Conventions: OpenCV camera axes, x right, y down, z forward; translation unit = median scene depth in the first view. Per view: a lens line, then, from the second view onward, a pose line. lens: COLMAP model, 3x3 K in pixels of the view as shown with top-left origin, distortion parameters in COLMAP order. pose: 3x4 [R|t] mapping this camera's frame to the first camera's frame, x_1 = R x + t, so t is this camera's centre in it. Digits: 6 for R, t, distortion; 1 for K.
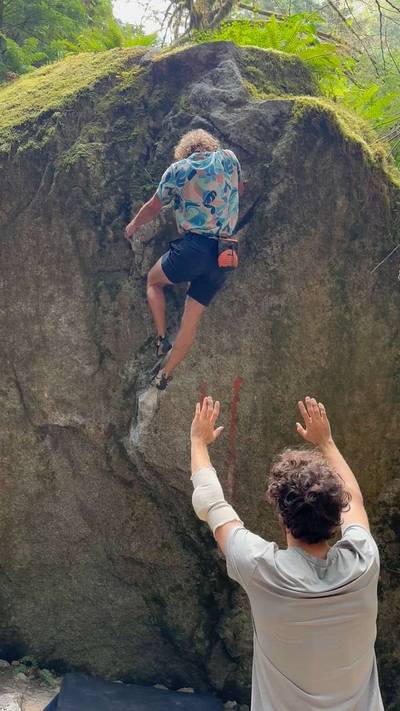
lens RADIAL K [[604.2, 0, 199.7], [0, 604.2, 352.9], [0, 0, 1]] dist [0.089703, -0.175082]
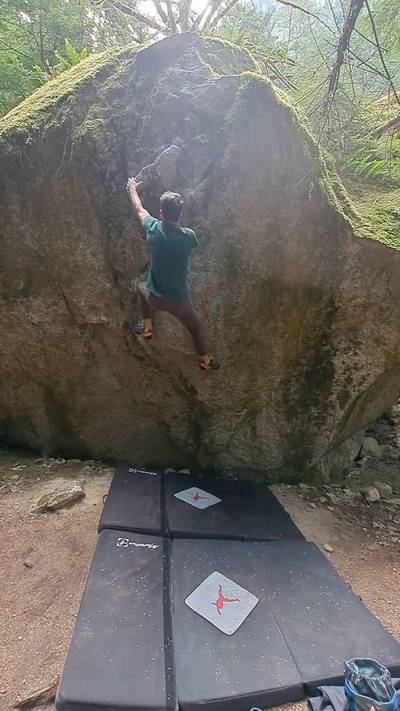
lens RADIAL K [[329.2, 0, 196.8], [0, 329.2, 357.4], [0, 0, 1]] dist [-0.001096, -0.003722]
pose [[0.999200, -0.033486, -0.021881, 0.050289], [0.037311, 0.977414, 0.208014, 0.039183], [0.014421, -0.208664, 0.977881, 0.156845]]
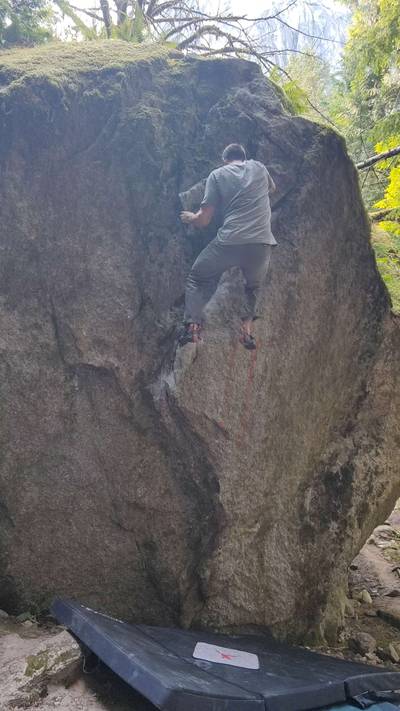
lens RADIAL K [[495.7, 0, 190.9], [0, 495.7, 357.5], [0, 0, 1]] dist [-0.008703, 0.010760]
pose [[0.922673, 0.111539, 0.369099, -0.386628], [-0.087054, 0.992790, -0.082397, 0.160302], [-0.375629, 0.043894, 0.925730, 0.181422]]
